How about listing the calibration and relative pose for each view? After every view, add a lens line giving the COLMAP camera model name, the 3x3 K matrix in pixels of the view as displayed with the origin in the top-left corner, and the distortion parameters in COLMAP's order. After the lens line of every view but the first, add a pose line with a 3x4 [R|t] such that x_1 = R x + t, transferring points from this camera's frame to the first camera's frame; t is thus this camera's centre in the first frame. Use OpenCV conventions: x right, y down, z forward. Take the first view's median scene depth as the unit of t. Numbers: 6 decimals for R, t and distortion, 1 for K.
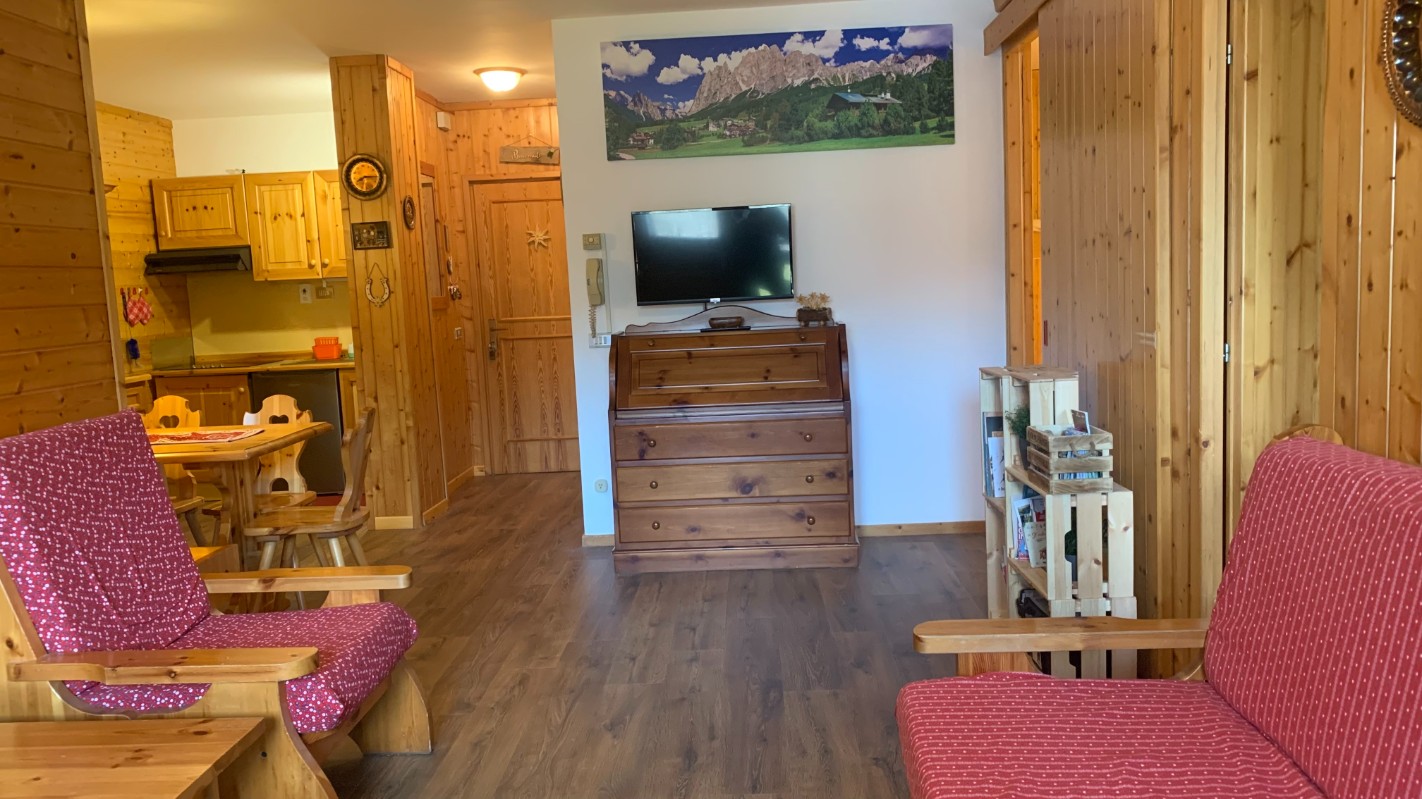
lens RADIAL K [[1084.0, 0, 705.6], [0, 1084.0, 400.0], [0, 0, 1]] dist [0.062749, -0.090519]
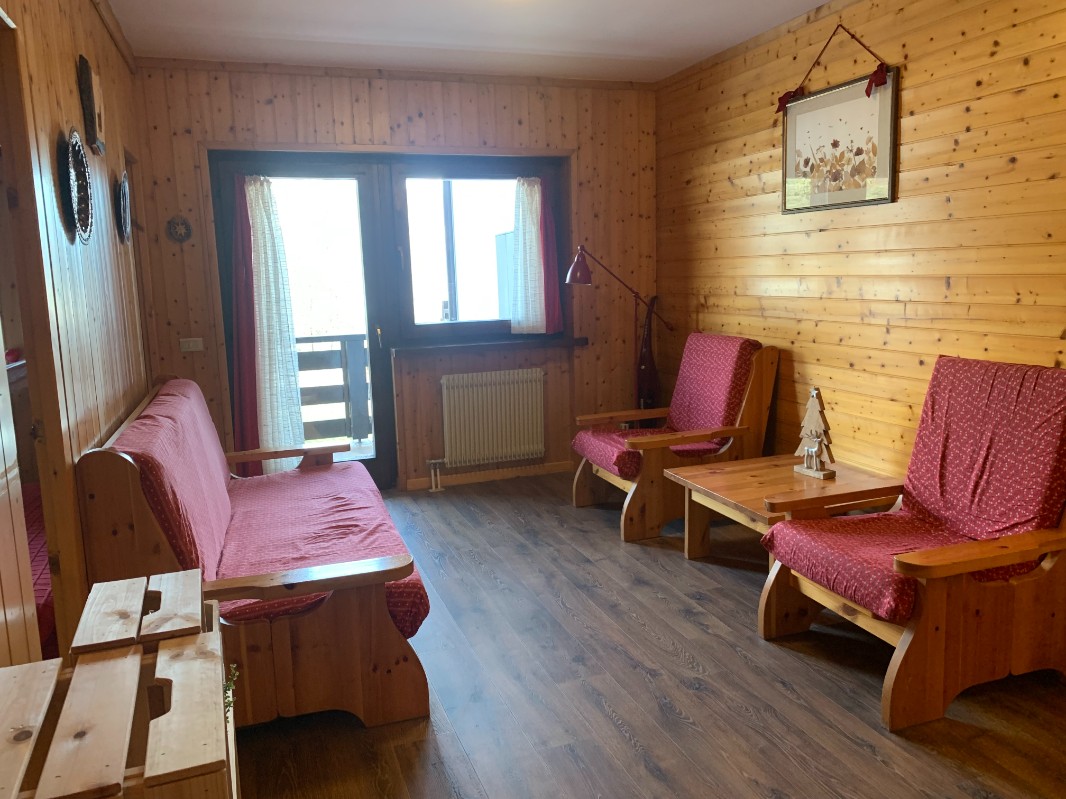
lens RADIAL K [[814.4, 0, 535.5], [0, 814.4, 398.0], [0, 0, 1]] dist [0.047416, -0.055611]
pose [[-0.921840, 0.135890, -0.362967, 0.163493], [0.033314, 0.960834, 0.275114, -0.112380], [0.386136, 0.241519, -0.890263, 0.798058]]
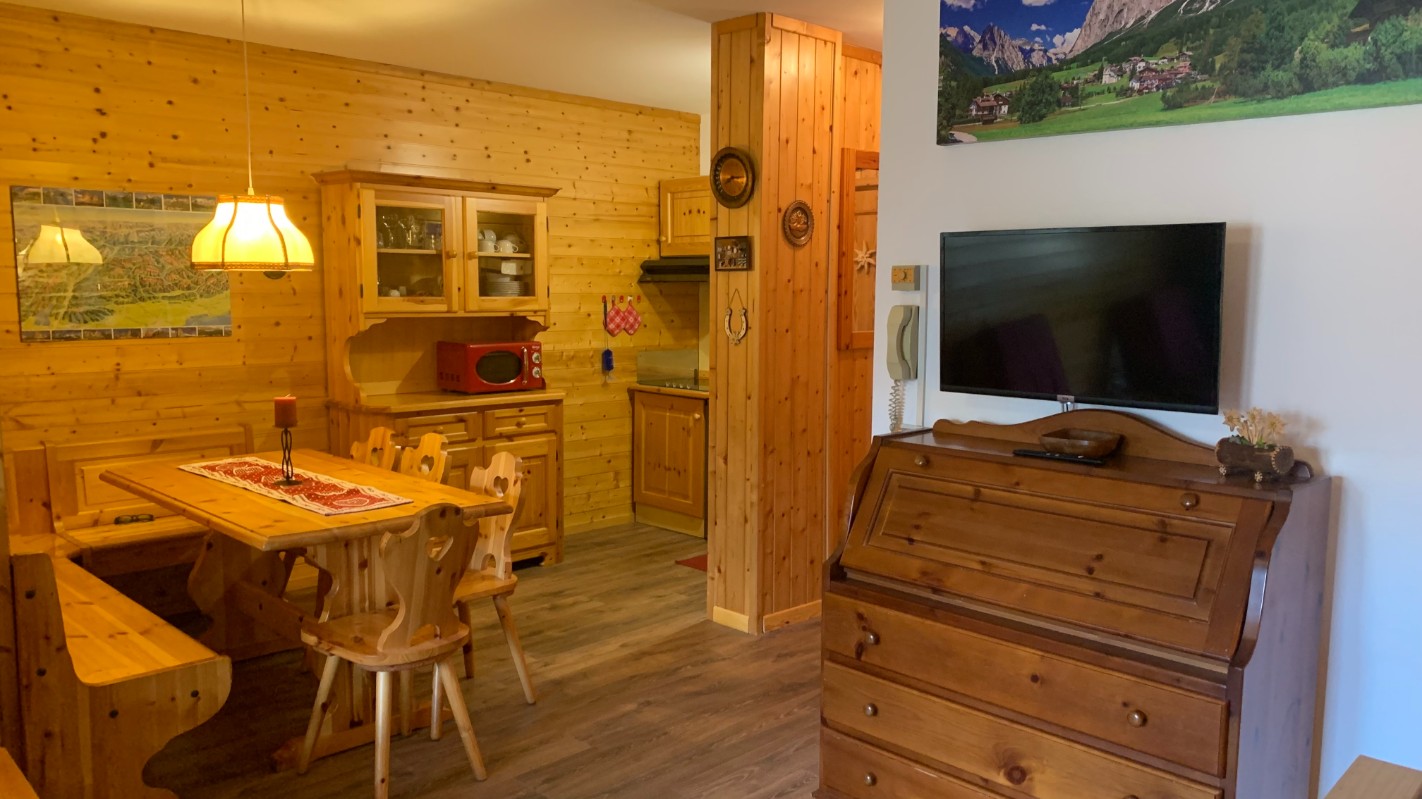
lens RADIAL K [[1084.0, 0, 723.6], [0, 1084.0, 413.1], [0, 0, 1]] dist [0.062749, -0.090519]
pose [[0.739226, 0.133674, -0.660057, 0.211550], [-0.119056, 0.990605, 0.067280, -0.088547], [0.662850, 0.028848, 0.748196, 0.419029]]
